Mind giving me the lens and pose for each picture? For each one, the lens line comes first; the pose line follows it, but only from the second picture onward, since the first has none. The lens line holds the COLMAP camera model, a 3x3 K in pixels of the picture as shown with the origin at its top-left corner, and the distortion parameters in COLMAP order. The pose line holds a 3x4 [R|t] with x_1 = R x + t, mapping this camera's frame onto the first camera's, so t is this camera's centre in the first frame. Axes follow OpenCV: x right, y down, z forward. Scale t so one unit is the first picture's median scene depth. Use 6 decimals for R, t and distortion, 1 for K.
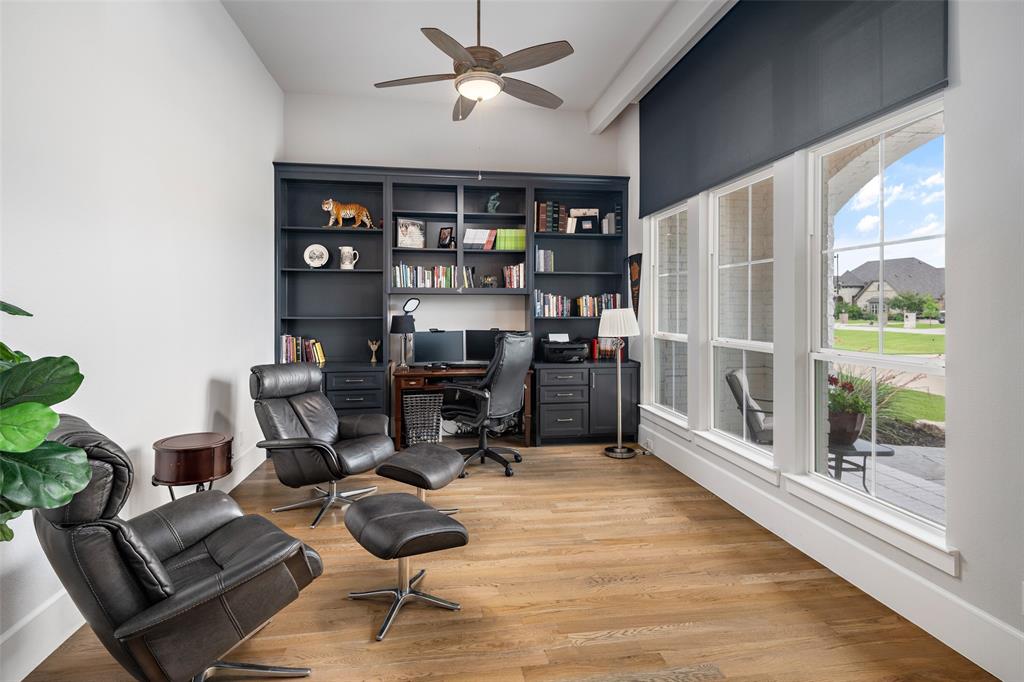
lens RADIAL K [[499.5, 0, 510.7], [0, 499.5, 330.1], [0, 0, 1]] dist [0.004437, -0.003133]
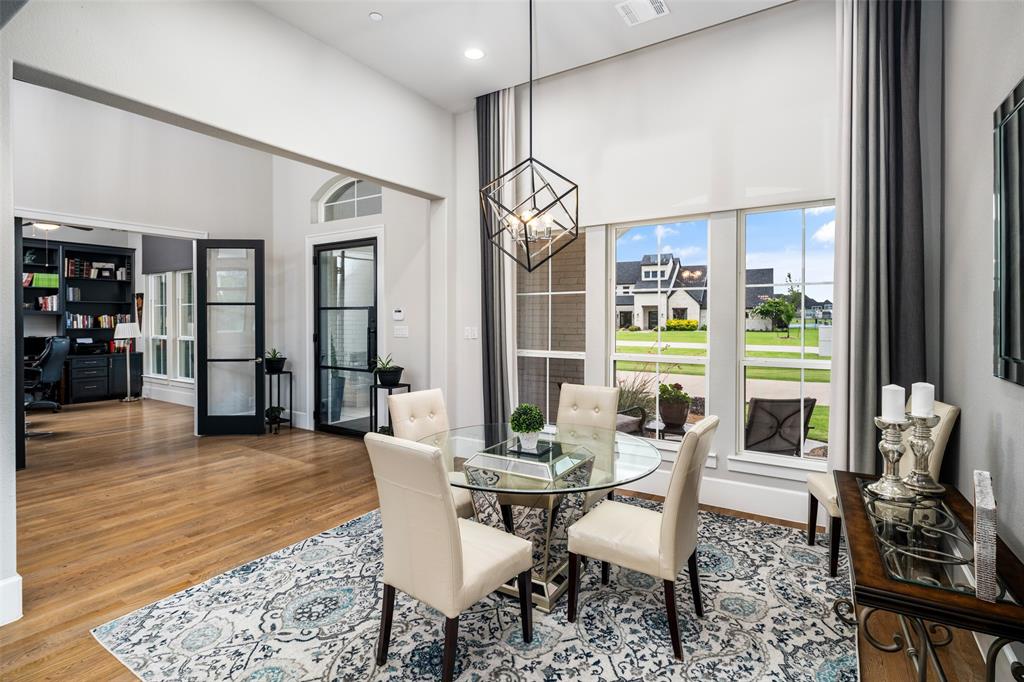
lens RADIAL K [[499.5, 0, 505.1], [0, 499.5, 321.3], [0, 0, 1]] dist [0.004437, -0.003133]
pose [[0.664158, 0.000780, 0.747591, -0.219906], [0.006588, 0.999955, -0.006896, -0.028447], [-0.747563, 0.009505, 0.664123, -1.162031]]
